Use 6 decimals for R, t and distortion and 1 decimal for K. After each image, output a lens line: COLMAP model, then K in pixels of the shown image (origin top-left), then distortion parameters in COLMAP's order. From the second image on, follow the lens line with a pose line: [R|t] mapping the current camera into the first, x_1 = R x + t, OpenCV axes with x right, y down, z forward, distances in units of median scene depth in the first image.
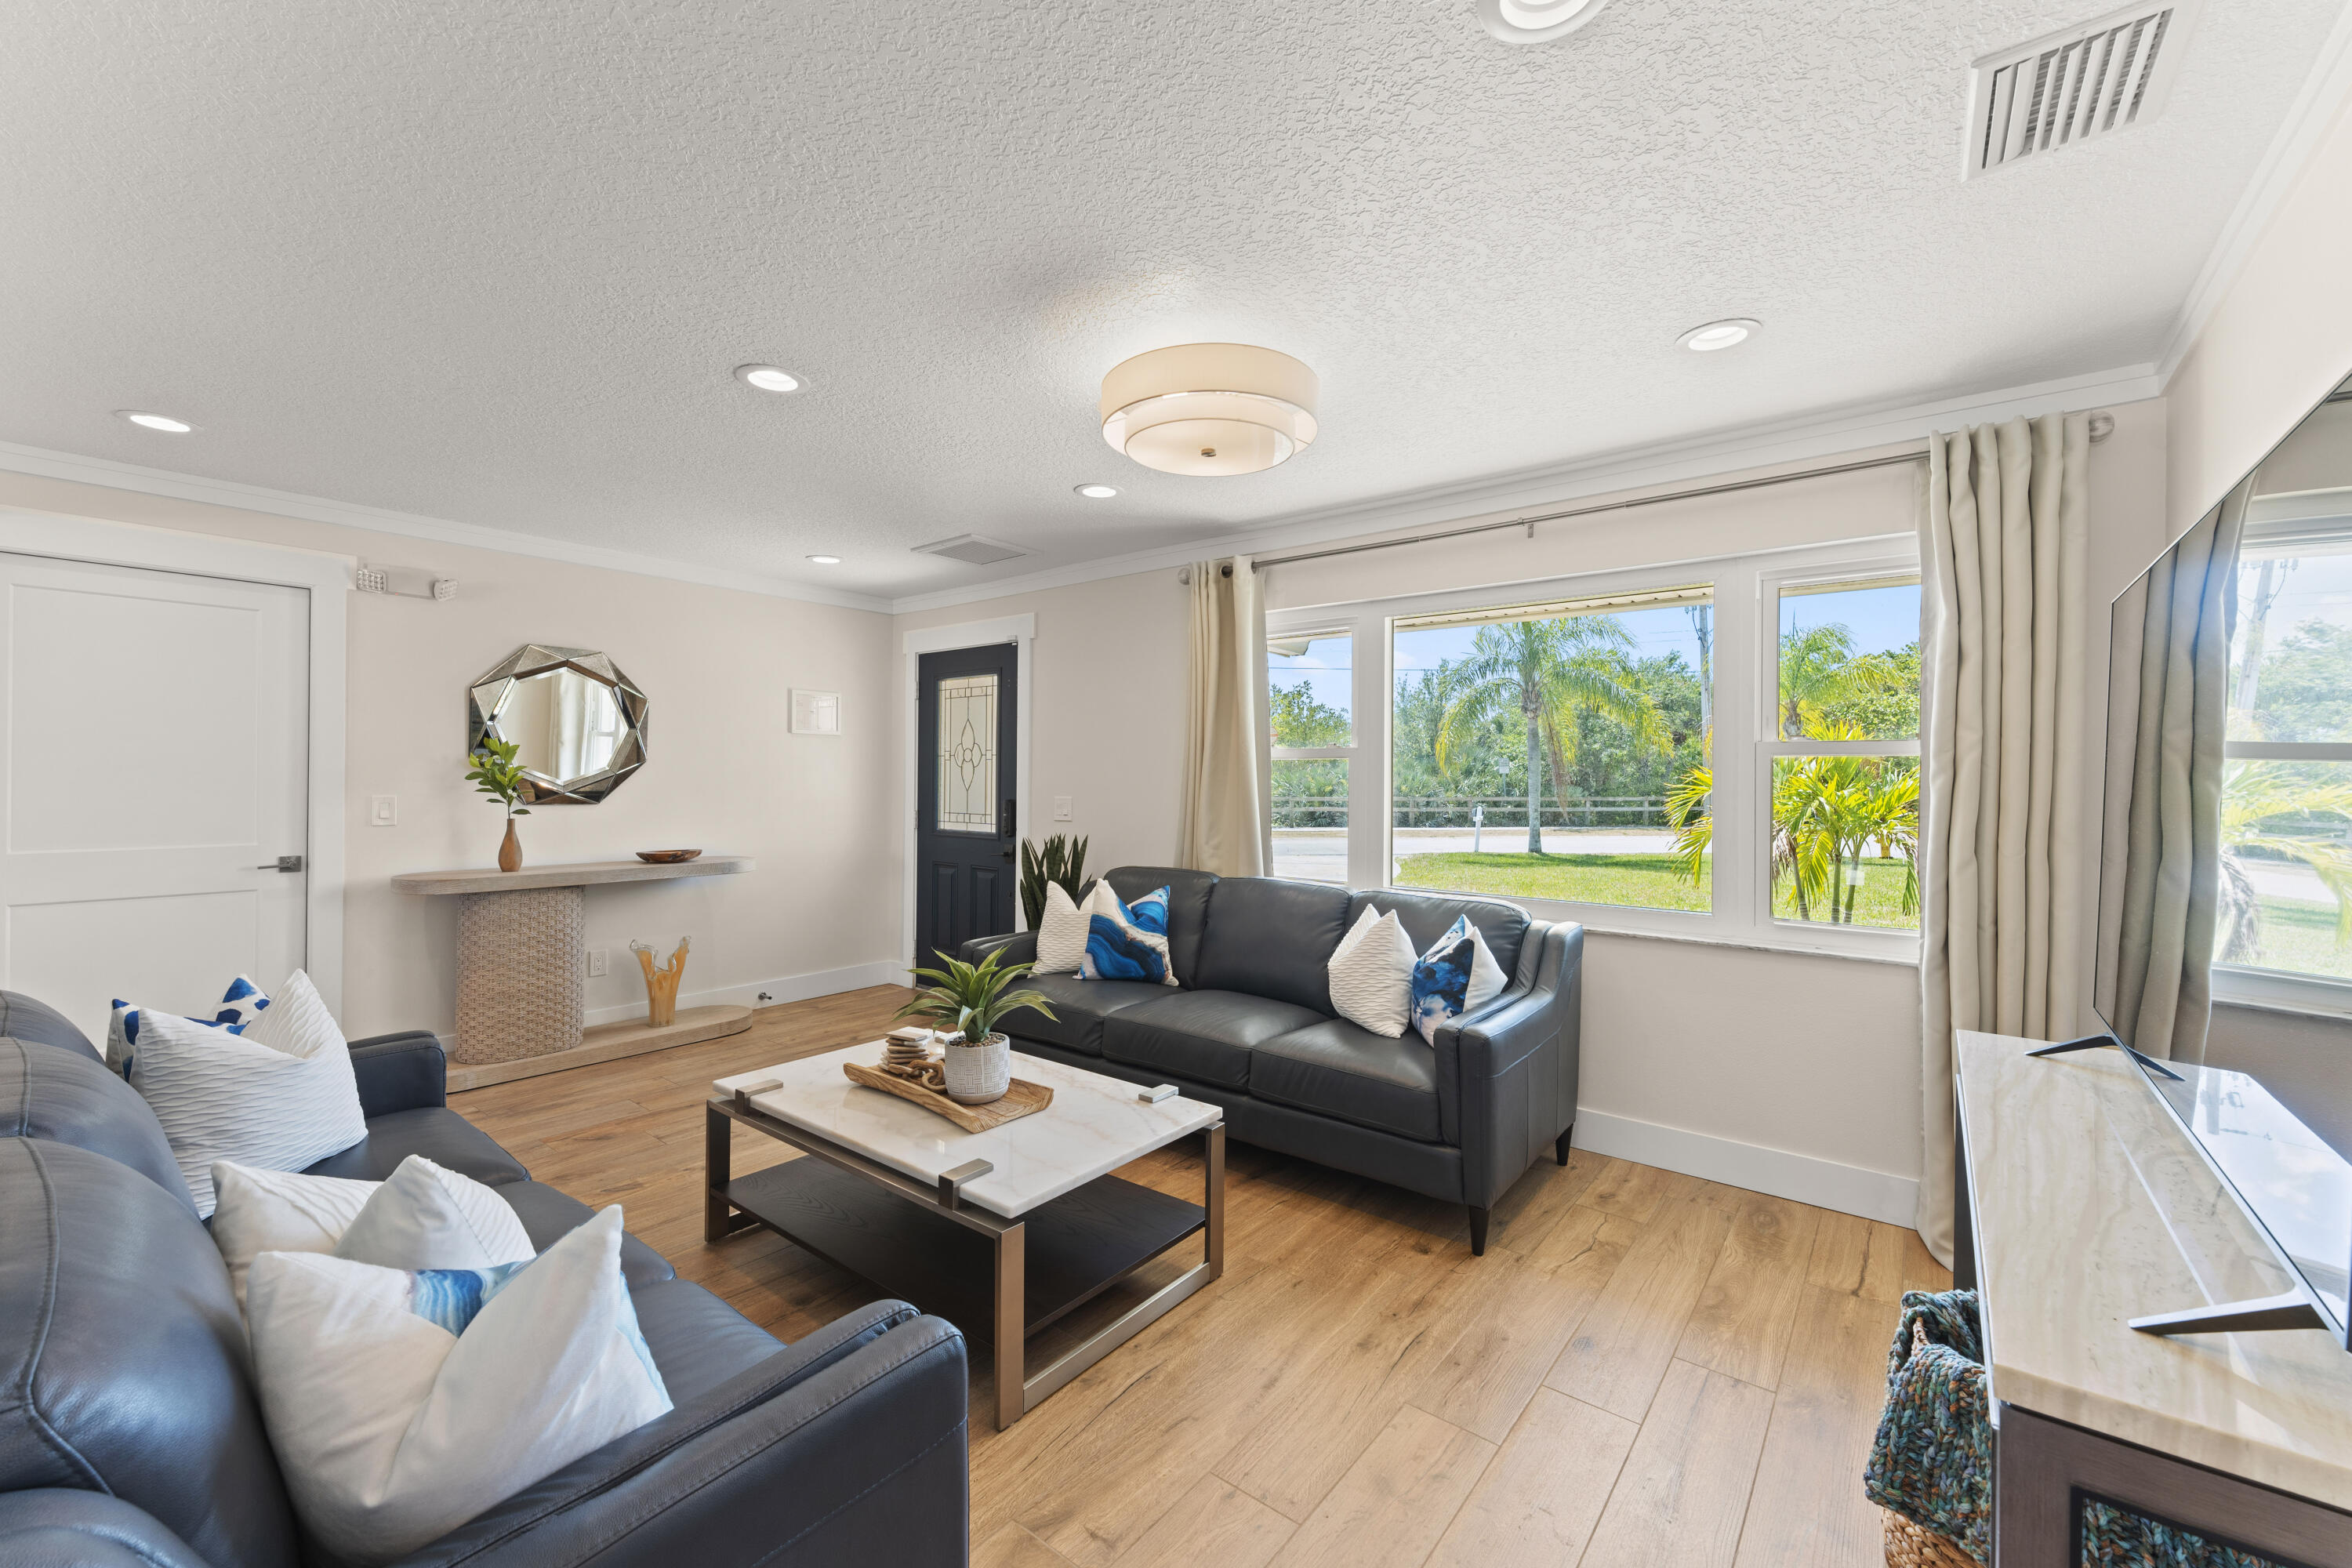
lens RADIAL K [[939.9, 0, 1176.9], [0, 939.9, 773.2], [0, 0, 1]] dist [-0.000034, 0.000153]
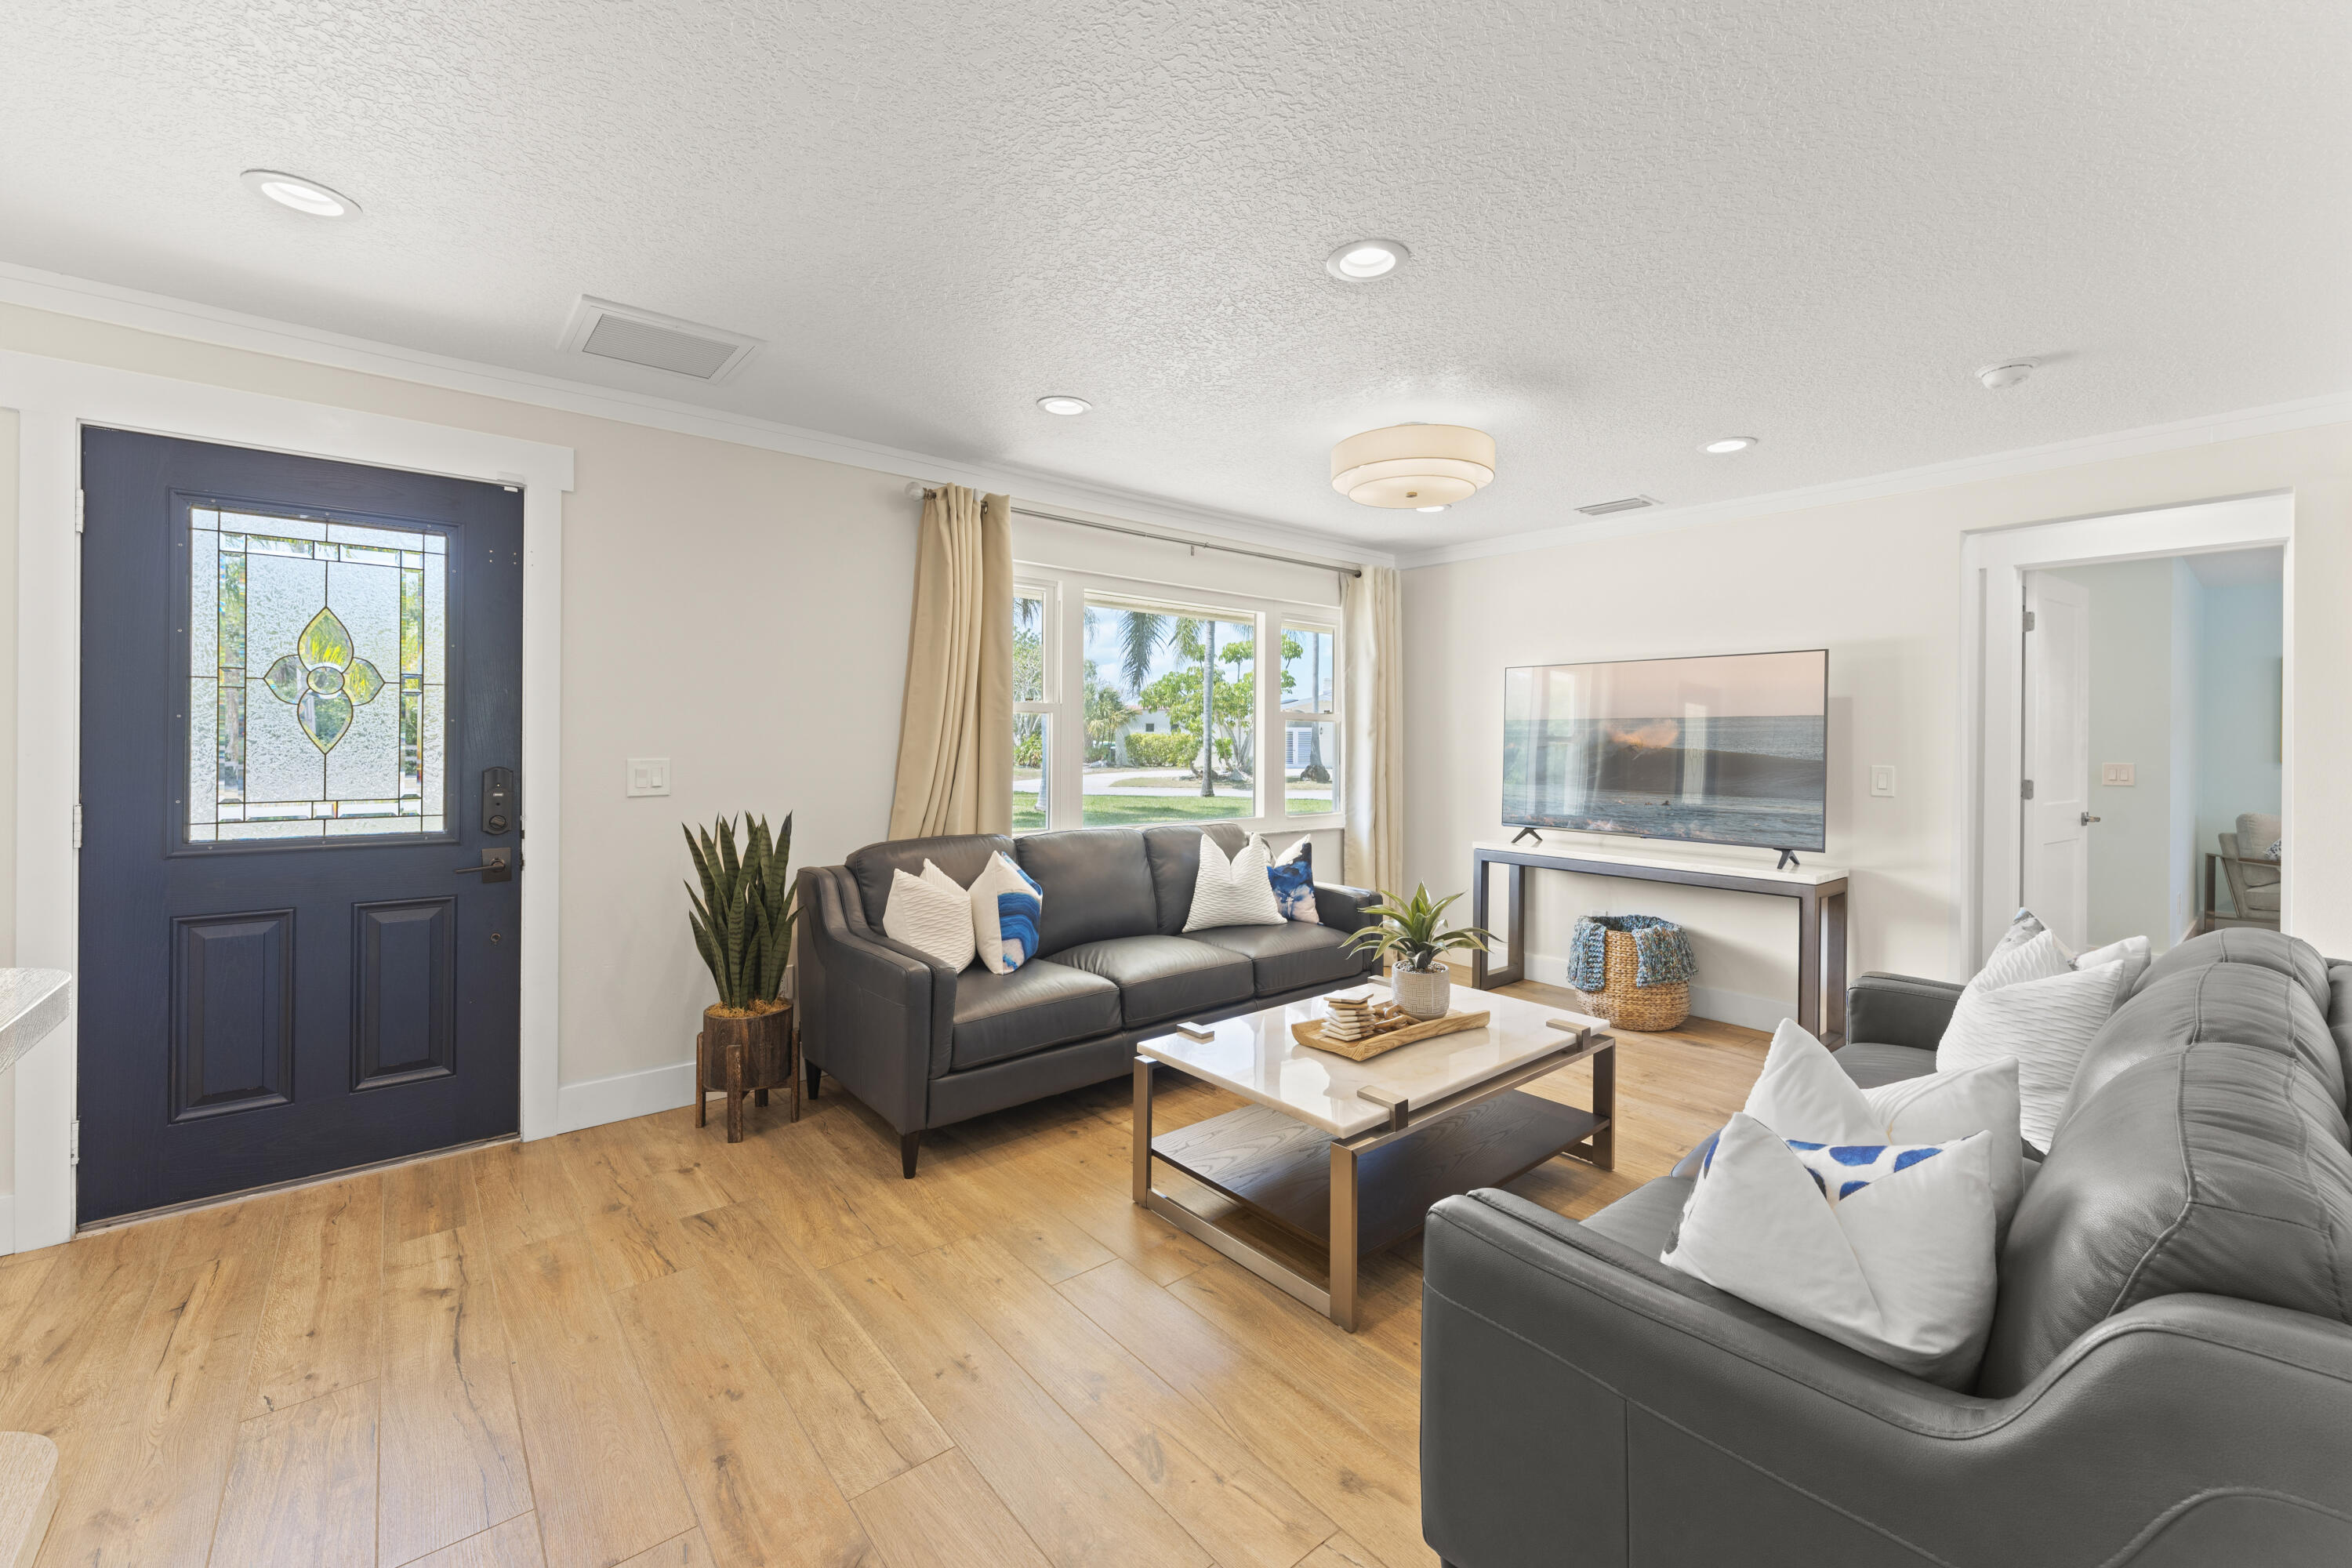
lens RADIAL K [[942.7, 0, 1185.3], [0, 942.7, 745.6], [0, 0, 1]] dist [0.000627, 0.000307]
pose [[0.193463, -0.018114, 0.980940, -0.684320], [-0.015655, 0.999645, 0.021547, -0.003236], [-0.980983, -0.019526, 0.193111, 0.521987]]
